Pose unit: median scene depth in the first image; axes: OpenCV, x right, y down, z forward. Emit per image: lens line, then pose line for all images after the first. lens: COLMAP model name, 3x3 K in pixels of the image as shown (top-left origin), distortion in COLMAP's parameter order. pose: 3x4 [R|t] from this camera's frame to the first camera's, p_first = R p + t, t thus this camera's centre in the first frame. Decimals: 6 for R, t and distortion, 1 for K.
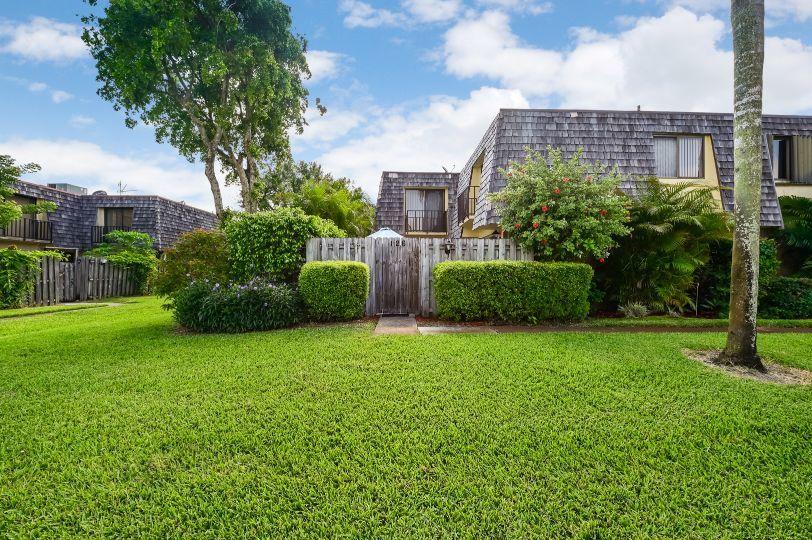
lens RADIAL K [[325.2, 0, 406.0], [0, 325.2, 267.6], [0, 0, 1]] dist [-0.000866, -0.000086]
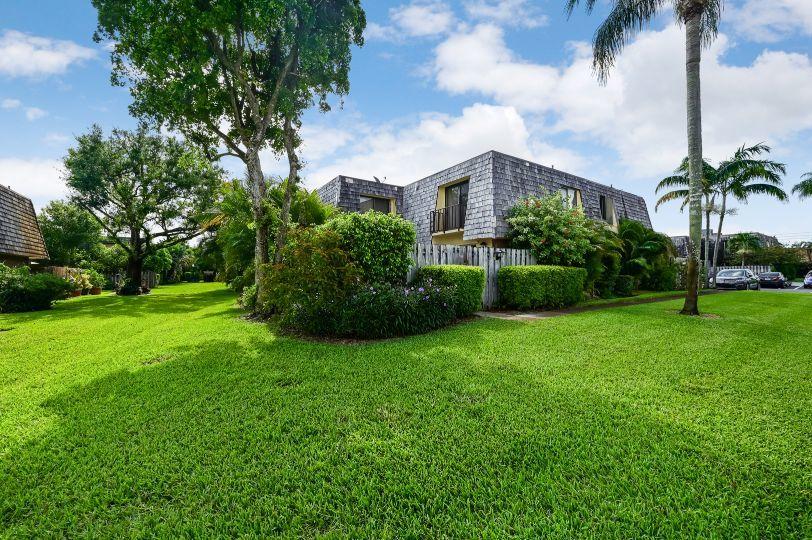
lens RADIAL K [[325.2, 0, 406.0], [0, 325.2, 267.6], [0, 0, 1]] dist [-0.000866, -0.000086]
pose [[0.847367, -0.000794, 0.531007, -0.705172], [0.005507, 0.999958, -0.007294, -0.001722], [-0.530979, 0.009105, 0.847336, 0.060533]]
